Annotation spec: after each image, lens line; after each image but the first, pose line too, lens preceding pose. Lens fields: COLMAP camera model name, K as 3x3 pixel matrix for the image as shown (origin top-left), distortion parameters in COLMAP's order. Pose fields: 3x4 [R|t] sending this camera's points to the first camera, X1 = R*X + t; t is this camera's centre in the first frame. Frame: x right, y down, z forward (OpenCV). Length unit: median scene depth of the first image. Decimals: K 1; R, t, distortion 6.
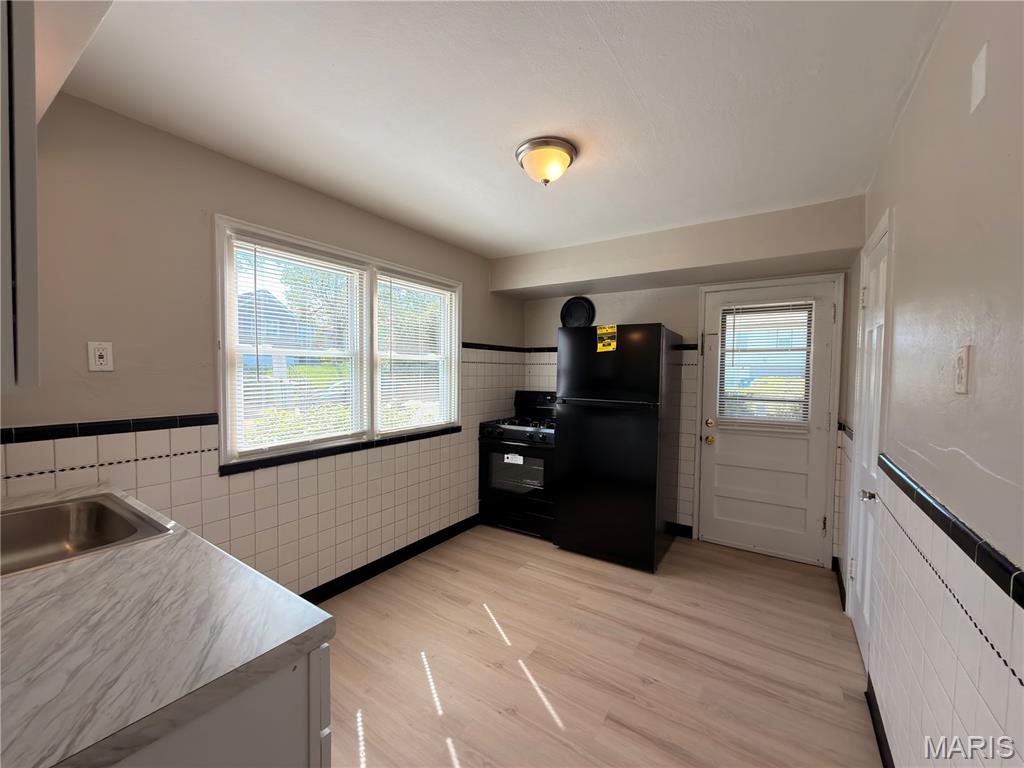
lens RADIAL K [[410.7, 0, 512.0], [0, 410.7, 384.0], [0, 0, 1]] dist [0.000920, 0.000485]
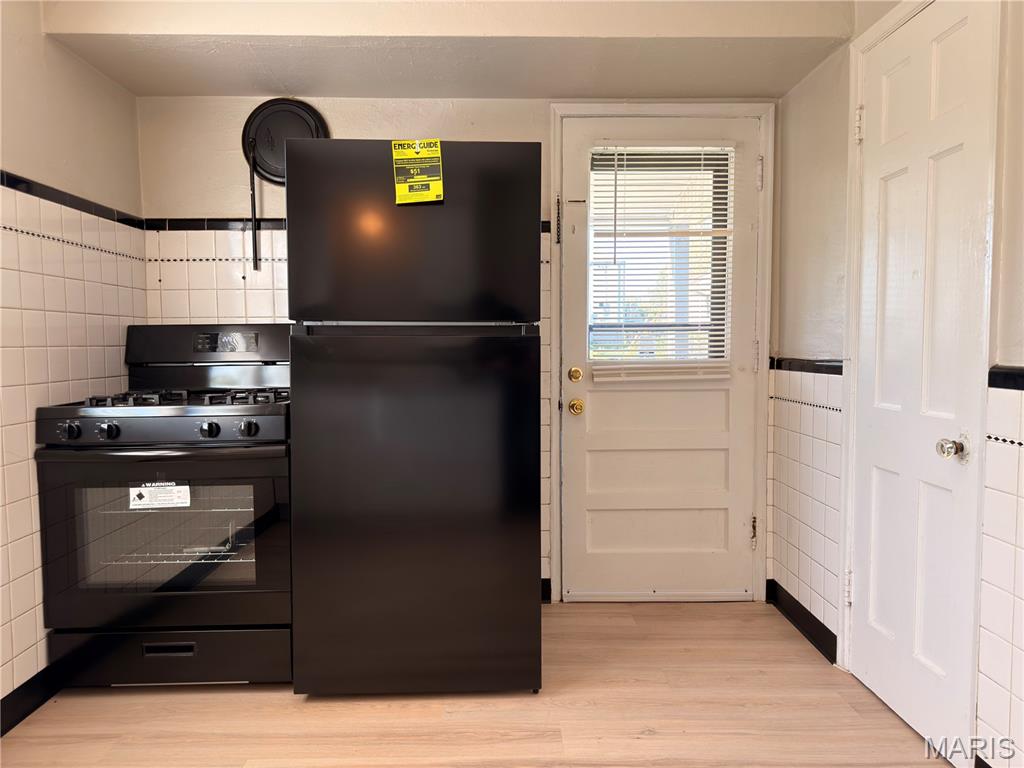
lens RADIAL K [[722.9, 0, 508.9], [0, 722.9, 388.6], [0, 0, 1]] dist [0.091432, -0.129366]
pose [[0.820317, -0.051152, 0.569617, -0.118042], [0.034086, 0.998594, 0.040585, 0.076468], [-0.570892, -0.013877, 0.820908, 0.310157]]
